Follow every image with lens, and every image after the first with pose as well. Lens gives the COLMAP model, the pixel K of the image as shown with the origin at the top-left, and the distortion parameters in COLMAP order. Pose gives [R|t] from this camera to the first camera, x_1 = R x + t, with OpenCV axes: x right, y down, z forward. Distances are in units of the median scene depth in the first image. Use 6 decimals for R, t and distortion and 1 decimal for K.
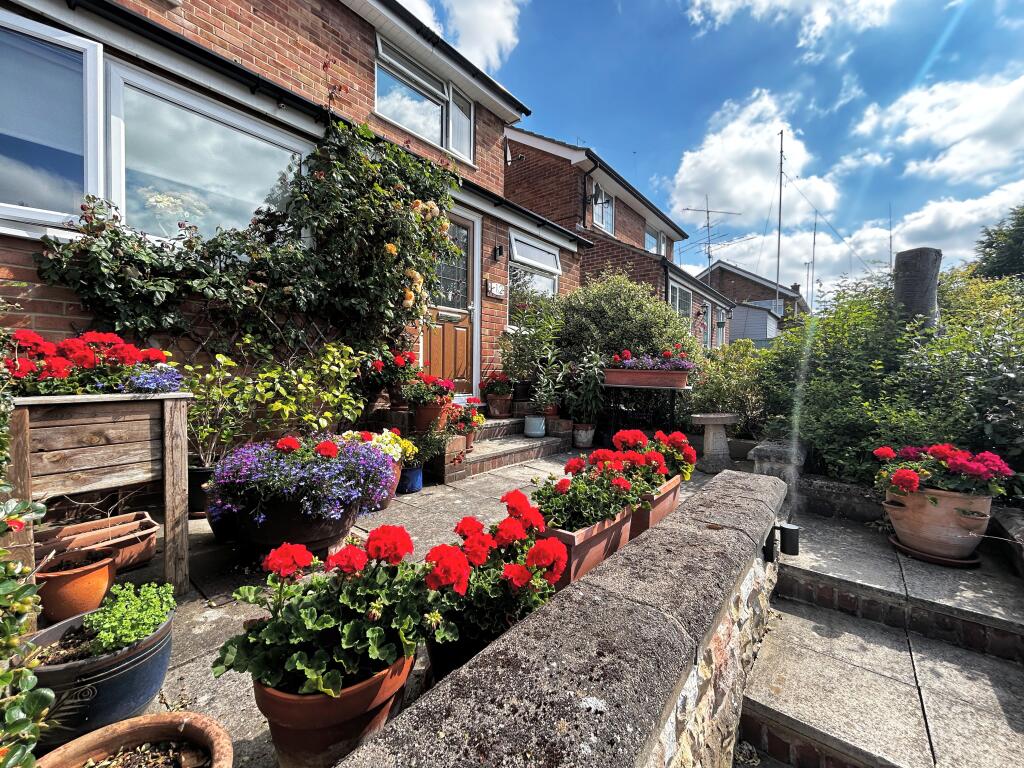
lens RADIAL K [[414.1, 0, 509.1], [0, 414.1, 383.0], [0, 0, 1]] dist [-0.001507, 0.000407]
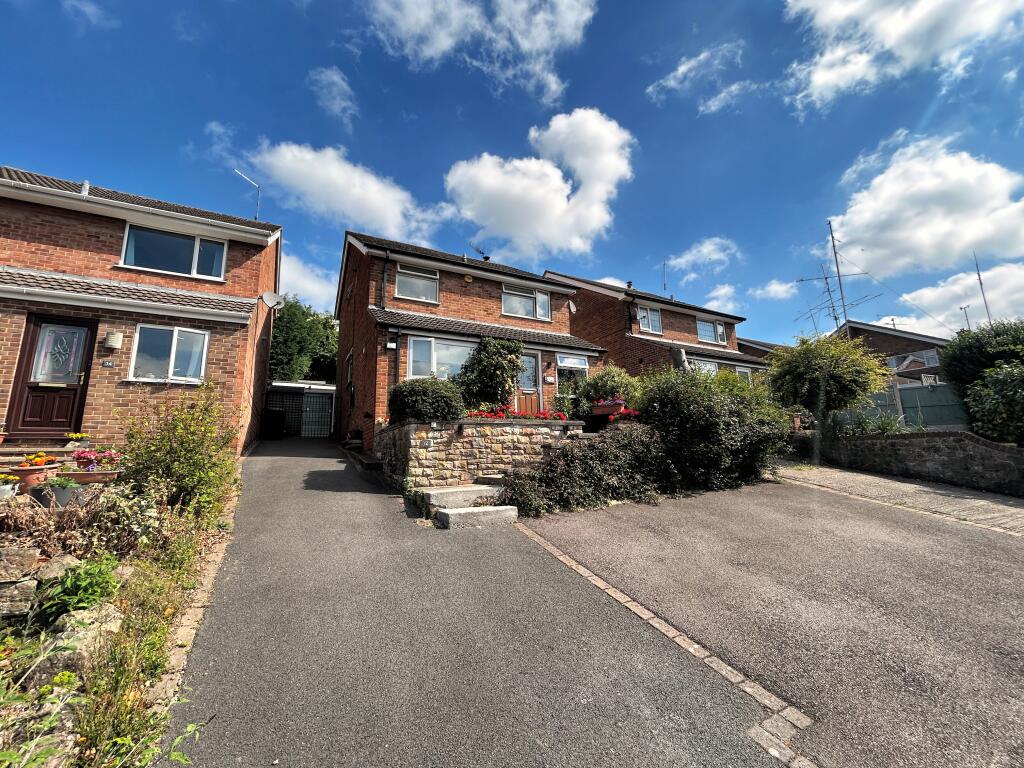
lens RADIAL K [[414.1, 0, 509.1], [0, 414.1, 383.0], [0, 0, 1]] dist [-0.001507, 0.000407]
pose [[0.919498, -0.109099, -0.377653, 0.665579], [0.026229, 0.975601, -0.217977, 0.310458], [0.392219, 0.190523, 0.899925, -1.243389]]
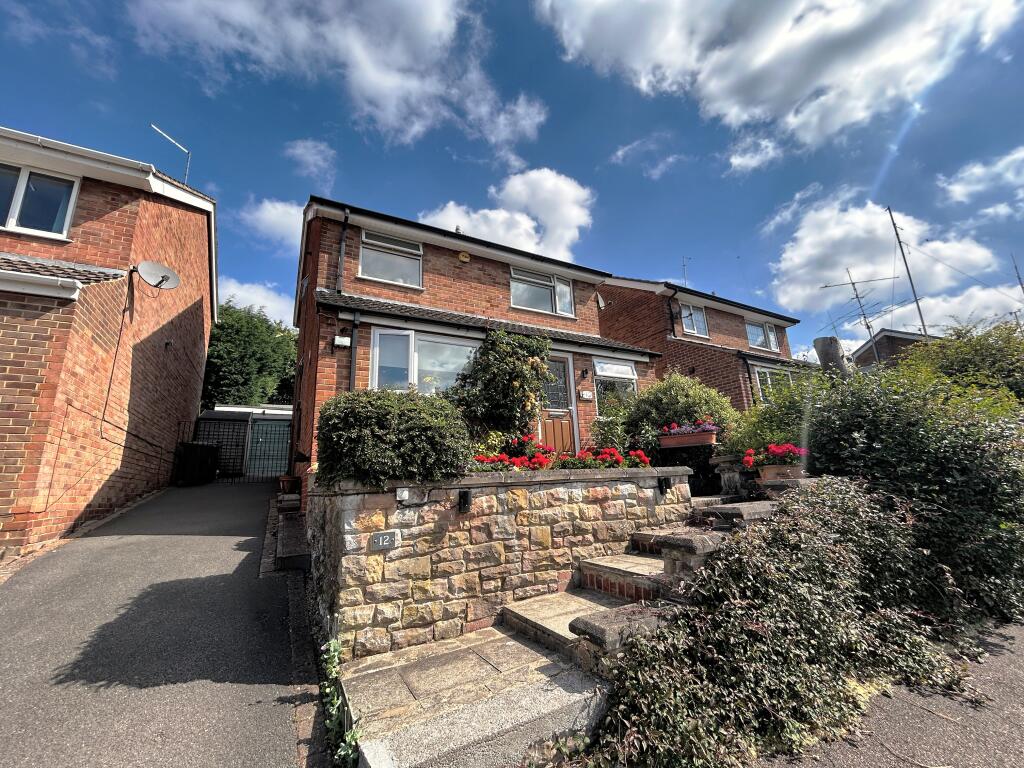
lens RADIAL K [[414.1, 0, 509.1], [0, 414.1, 383.0], [0, 0, 1]] dist [-0.001507, 0.000407]
pose [[0.927358, -0.141281, -0.346477, 0.261923], [0.046100, 0.962062, -0.268908, 0.150402], [0.371324, 0.233402, 0.898689, -0.577655]]
